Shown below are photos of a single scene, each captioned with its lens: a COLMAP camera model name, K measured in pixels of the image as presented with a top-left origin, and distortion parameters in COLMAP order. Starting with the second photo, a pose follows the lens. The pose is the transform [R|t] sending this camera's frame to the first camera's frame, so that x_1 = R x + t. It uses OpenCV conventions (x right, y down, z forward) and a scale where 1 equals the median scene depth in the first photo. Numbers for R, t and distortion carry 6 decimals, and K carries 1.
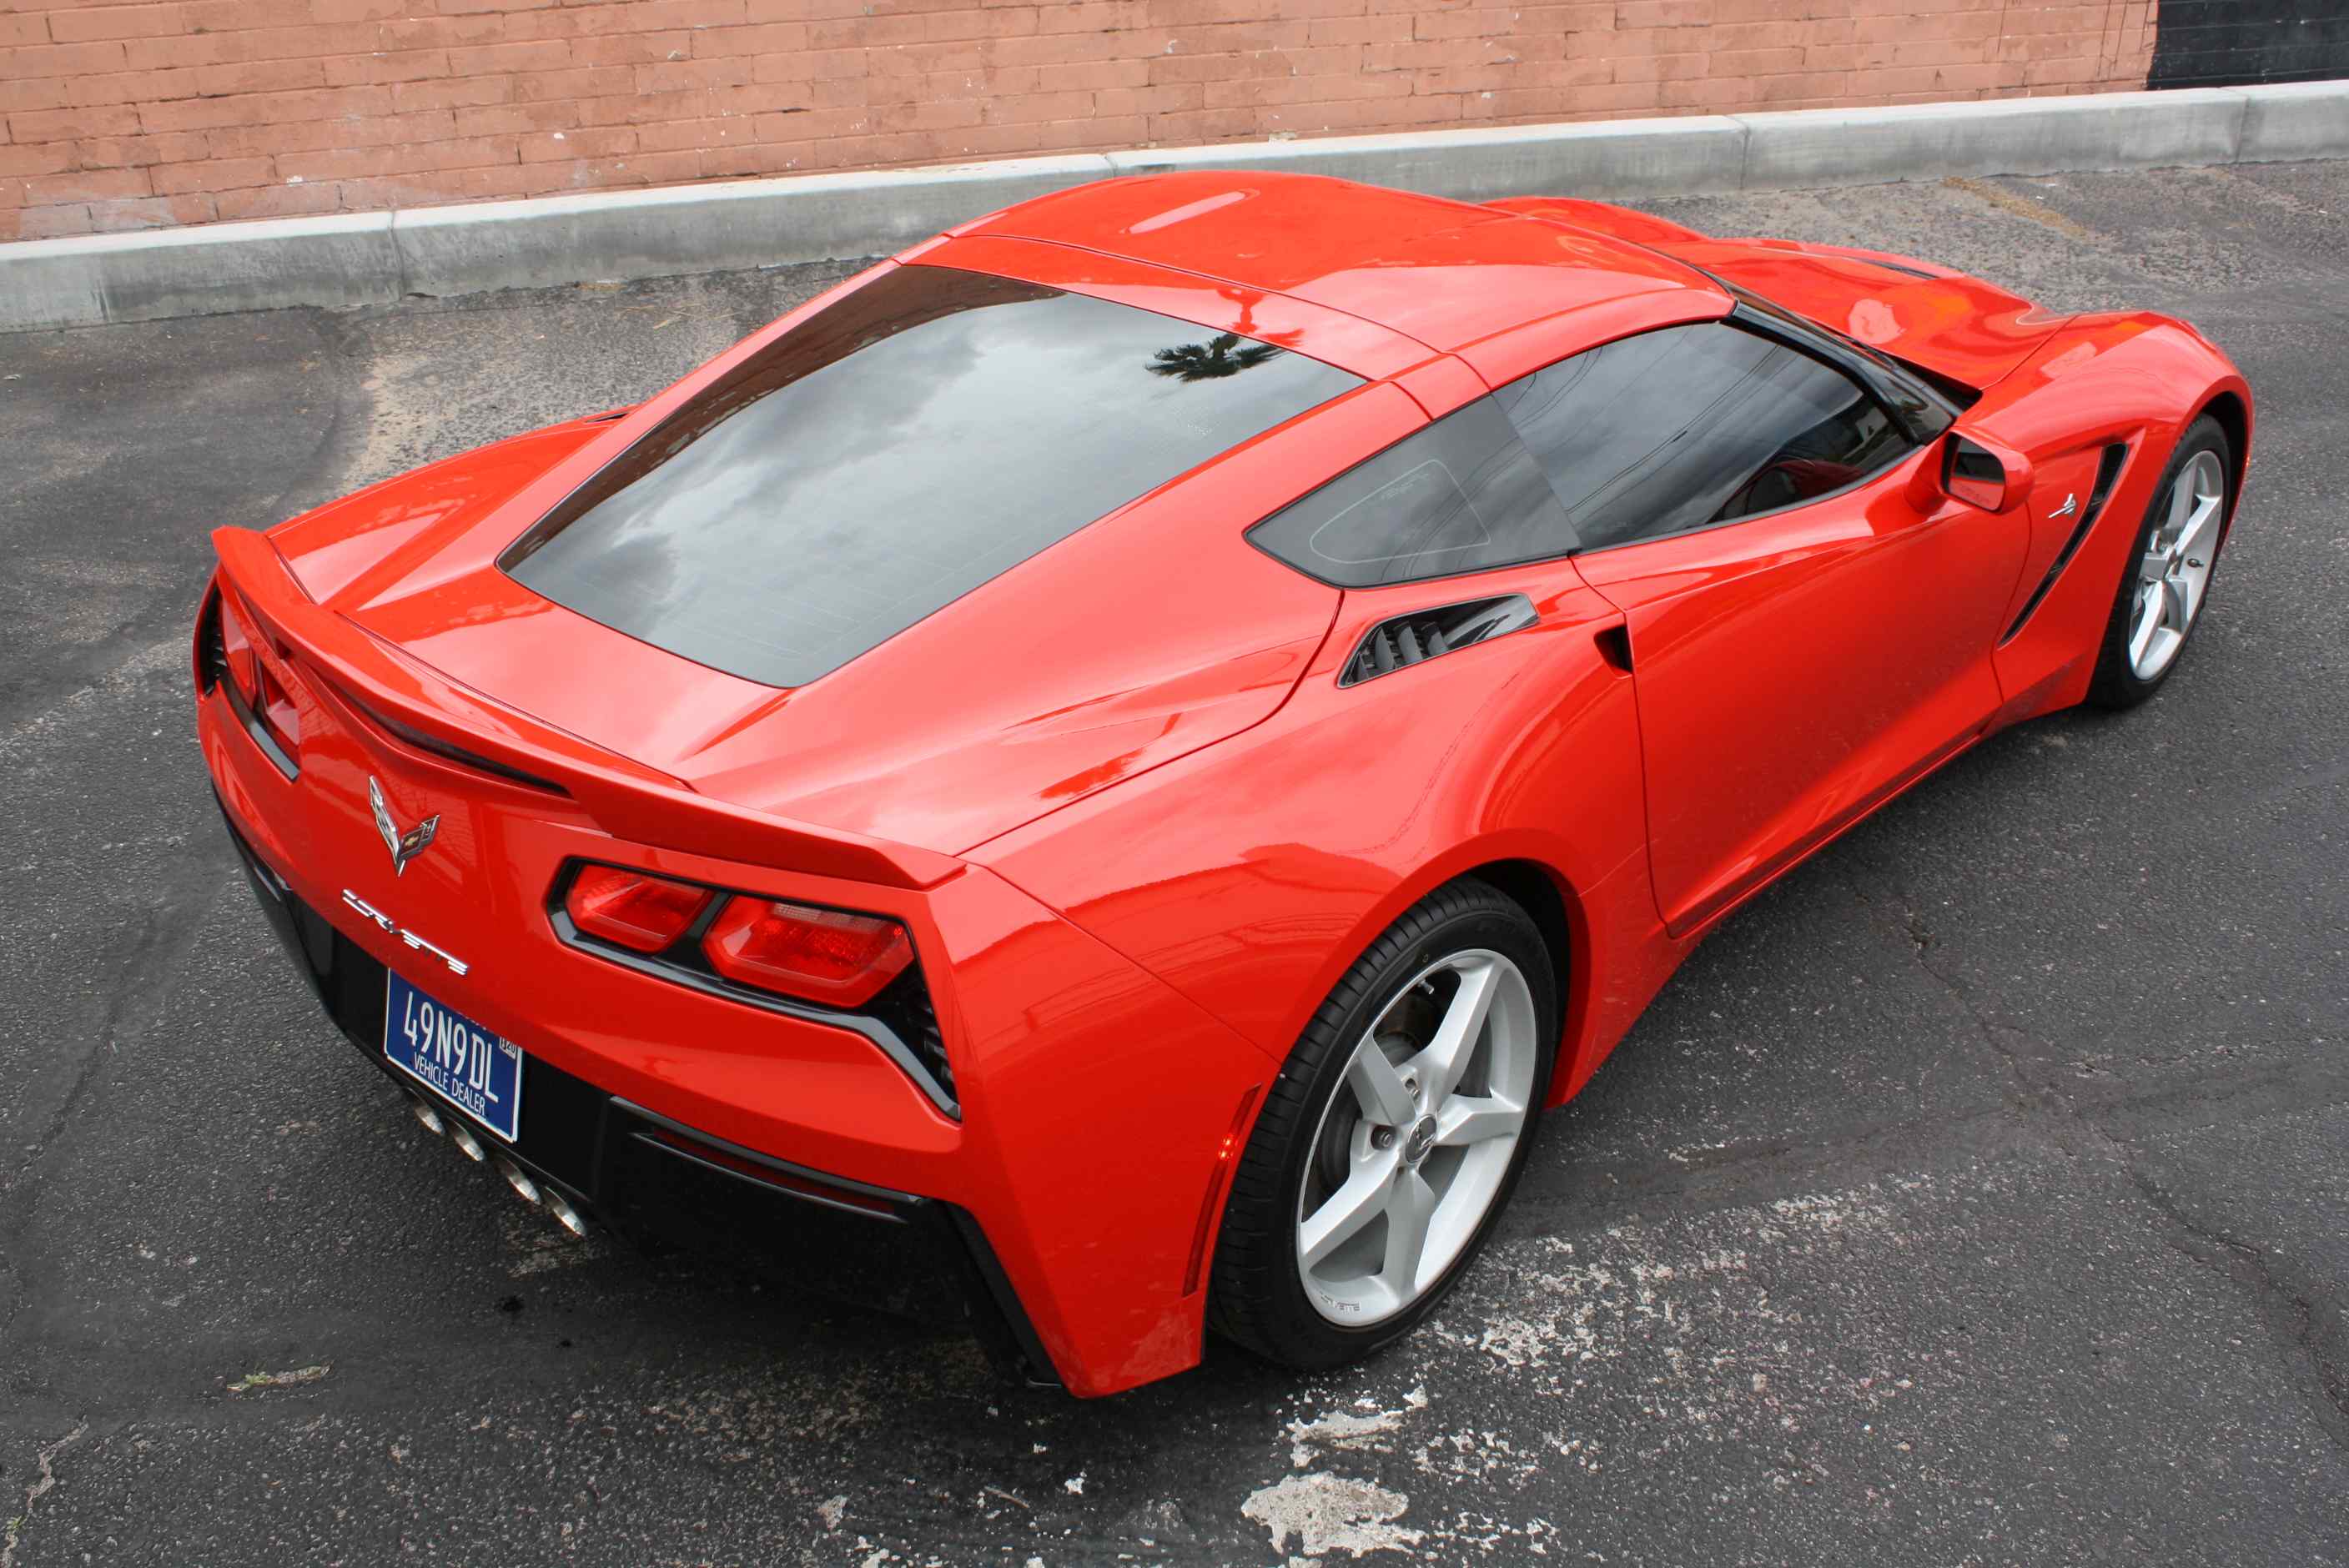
lens RADIAL K [[2351.9, 0, 1187.8], [0, 2351.9, 783.0], [0, 0, 1]] dist [-0.138277, 0.151929]
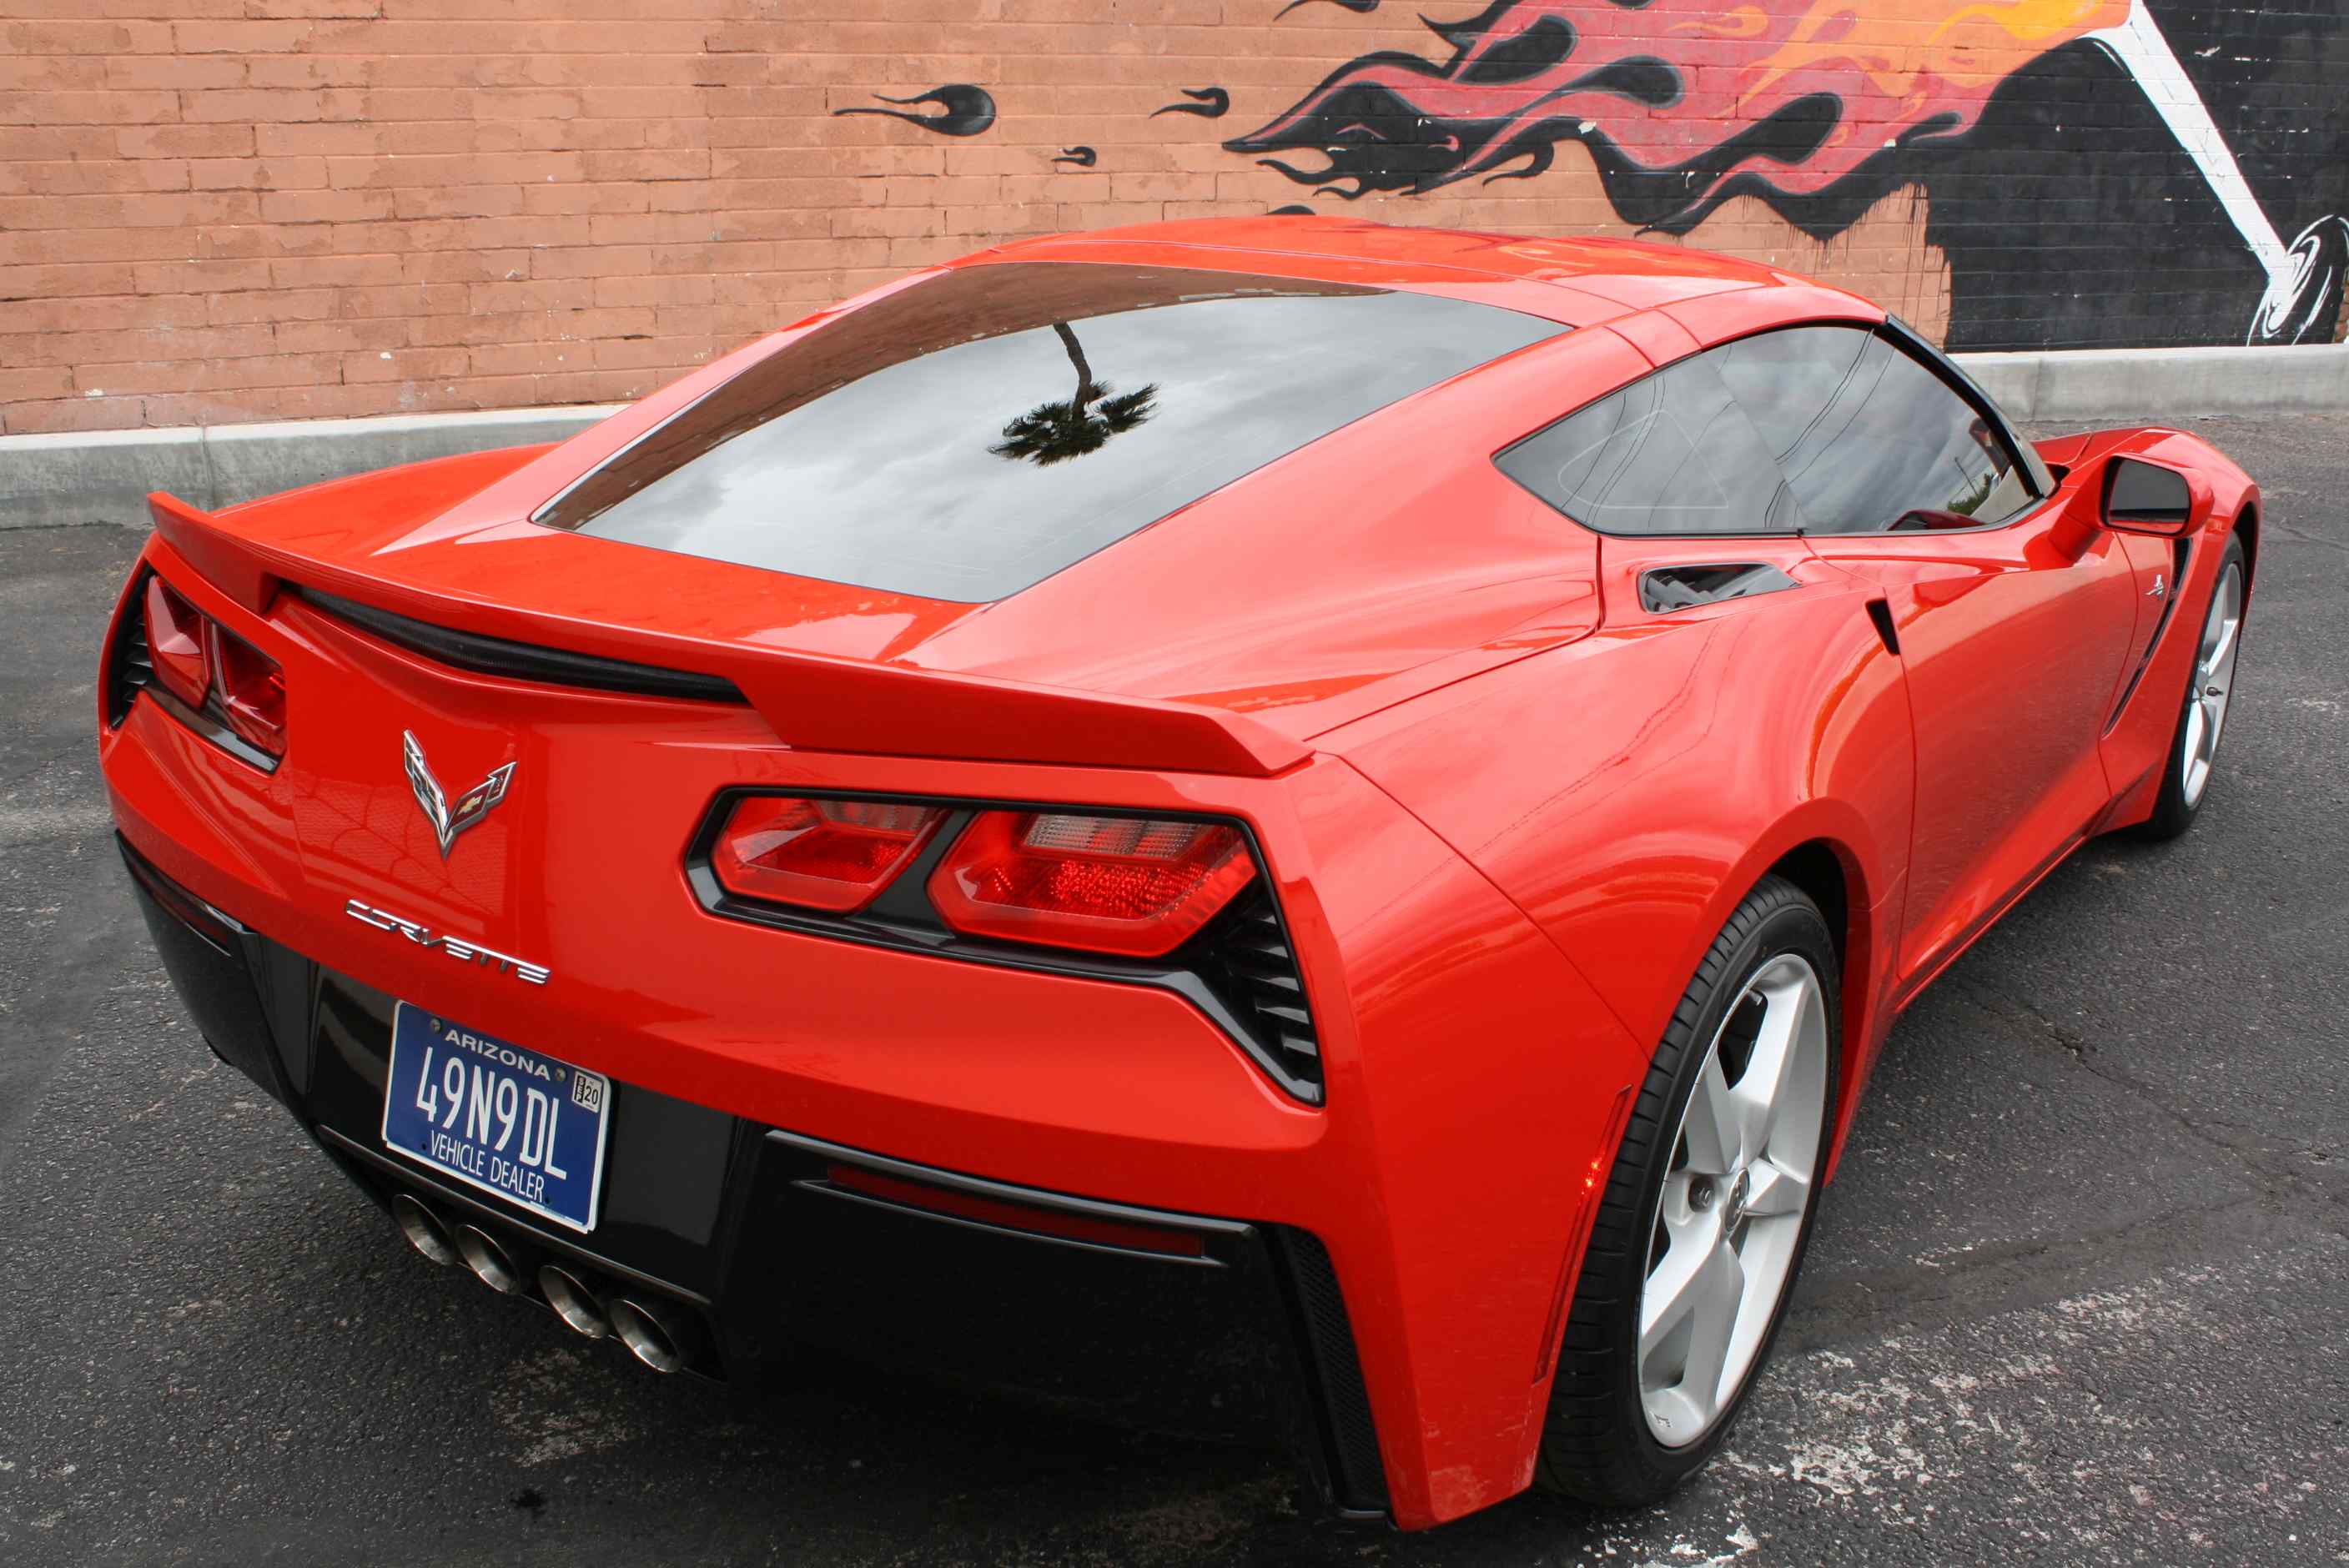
lens RADIAL K [[2280.3, 0, 1177.7], [0, 2280.3, 788.0], [0, 0, 1]] dist [-0.144882, 0.153942]
pose [[0.991544, -0.012823, 0.129134, -0.130285], [0.033494, 0.986678, -0.159200, 0.089977], [-0.125373, 0.162179, 0.978764, 0.173352]]
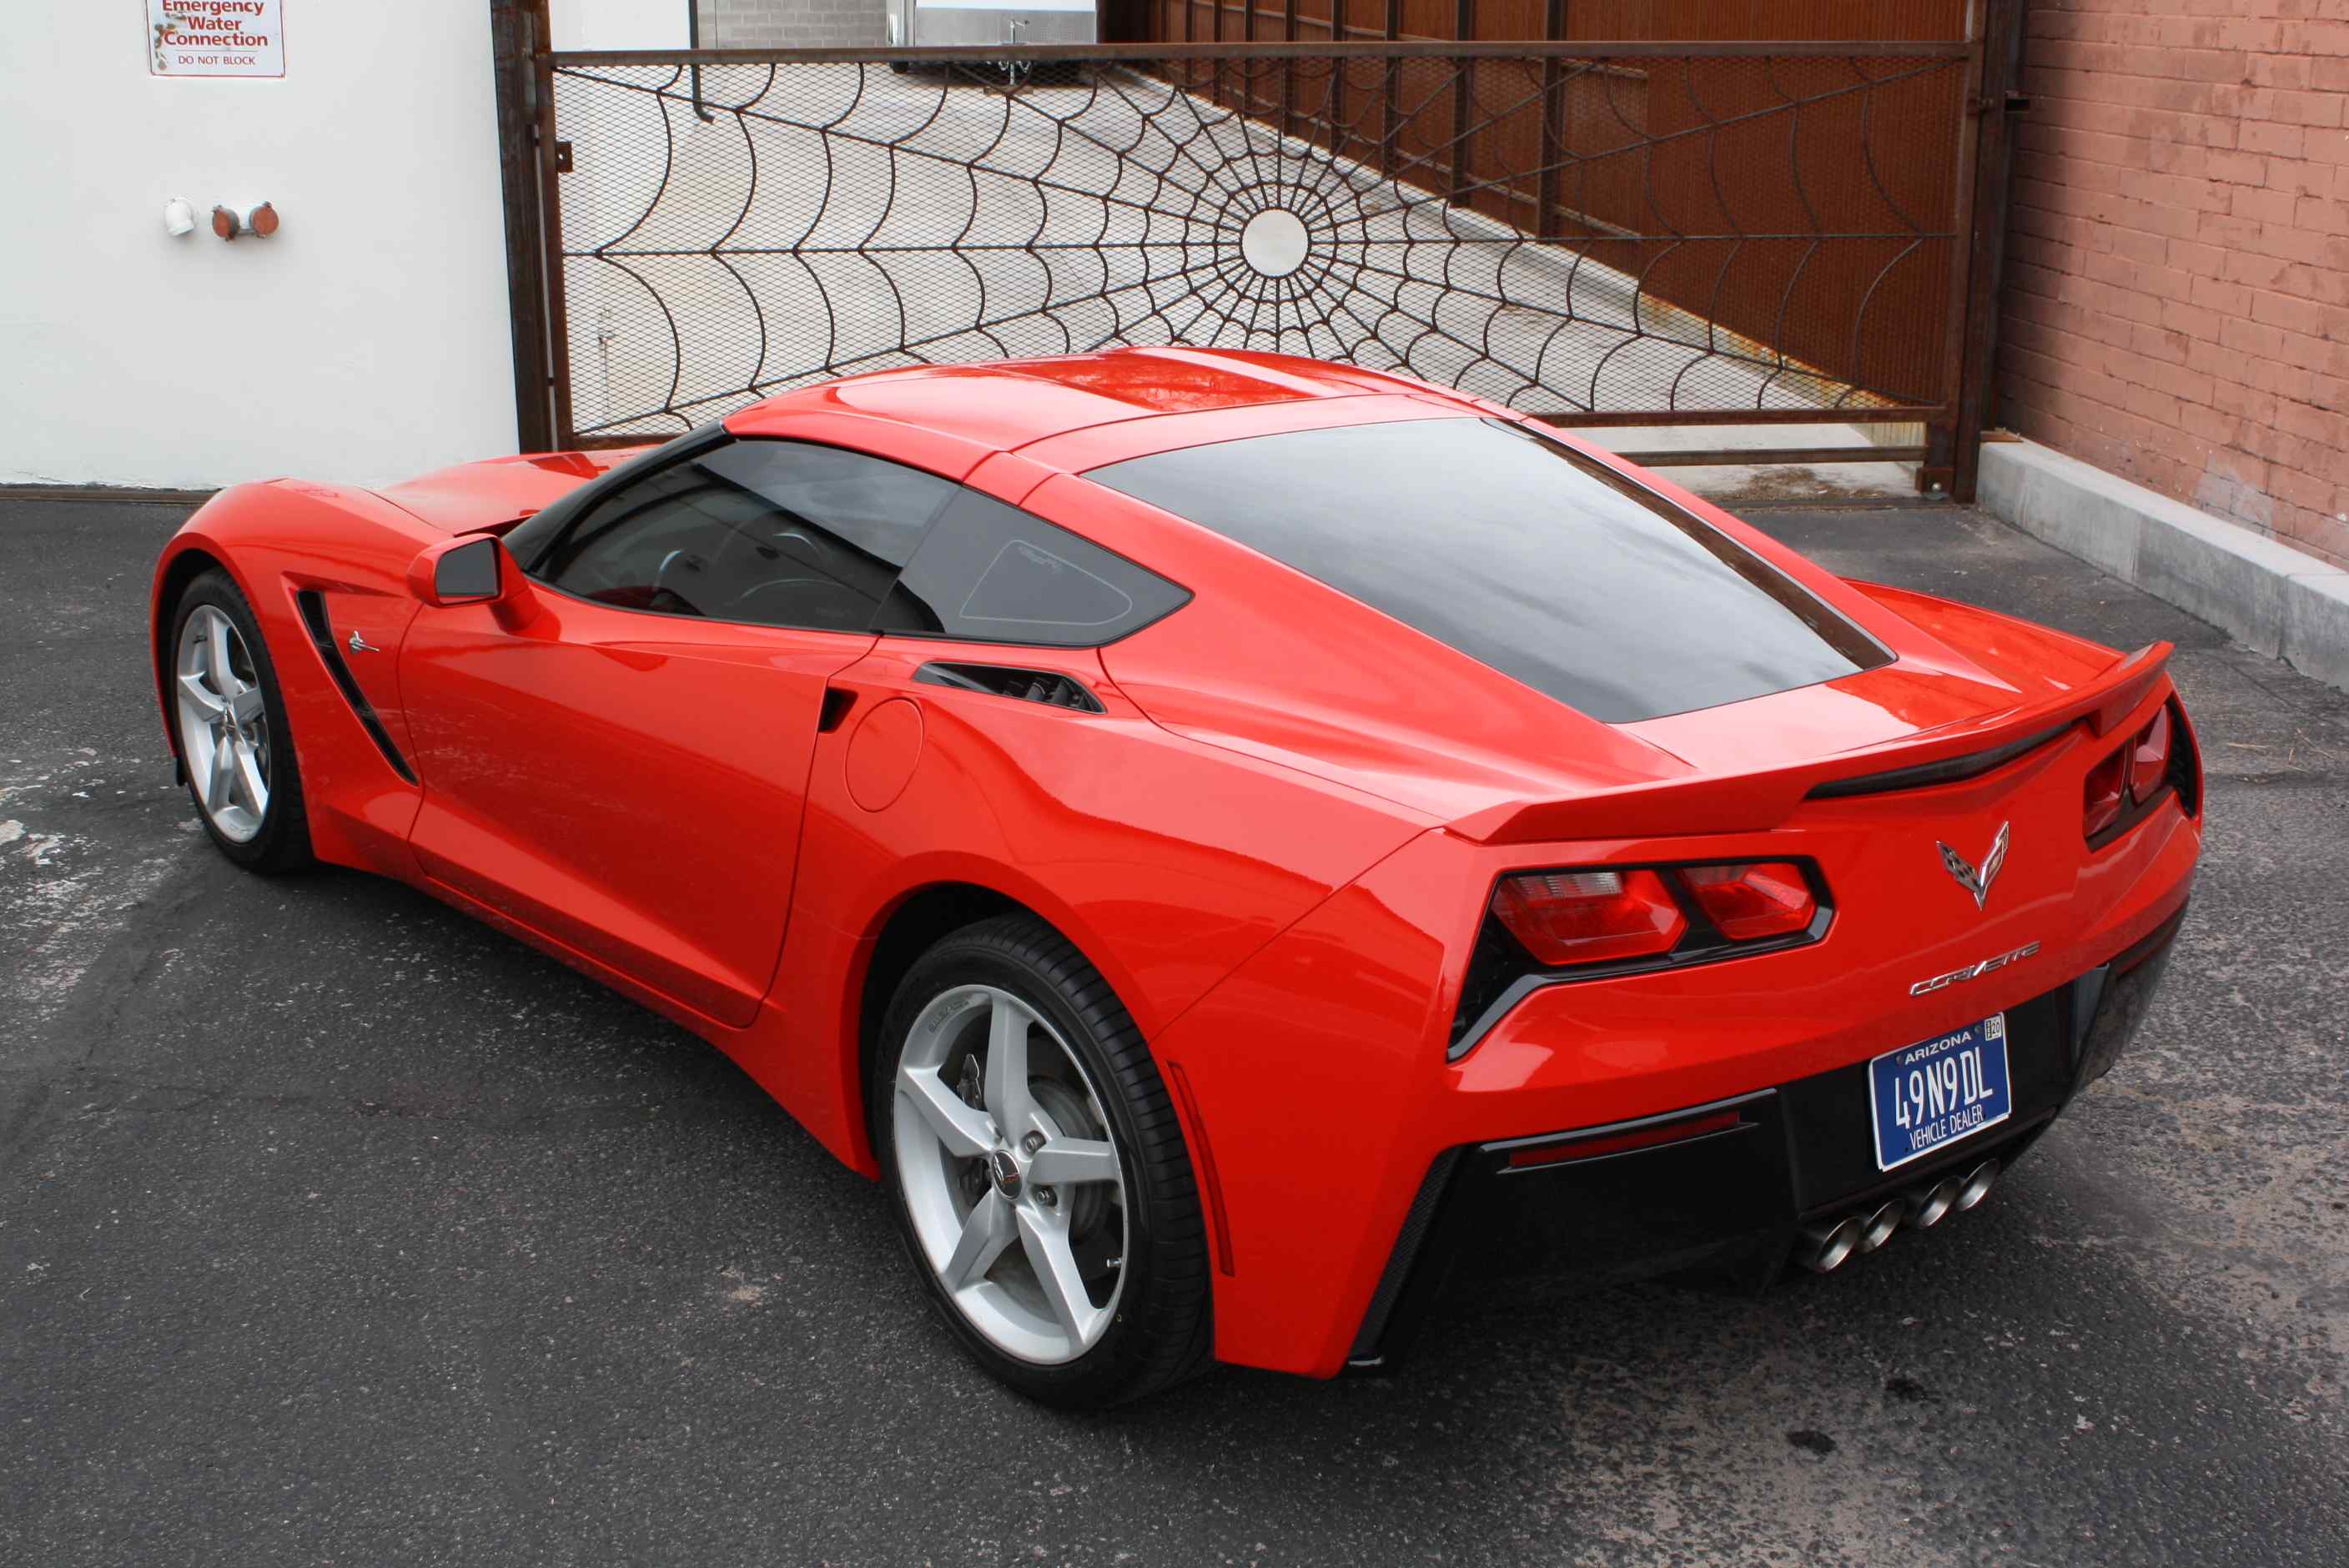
lens RADIAL K [[2780.6, 0, 1179.4], [0, 2780.6, 785.9], [0, 0, 1]] dist [-0.109884, 0.170448]
pose [[-0.140893, 0.290126, -0.946560, 1.238214], [-0.480096, 0.816134, 0.321611, -0.534972], [0.865828, 0.499752, 0.024301, 1.130969]]
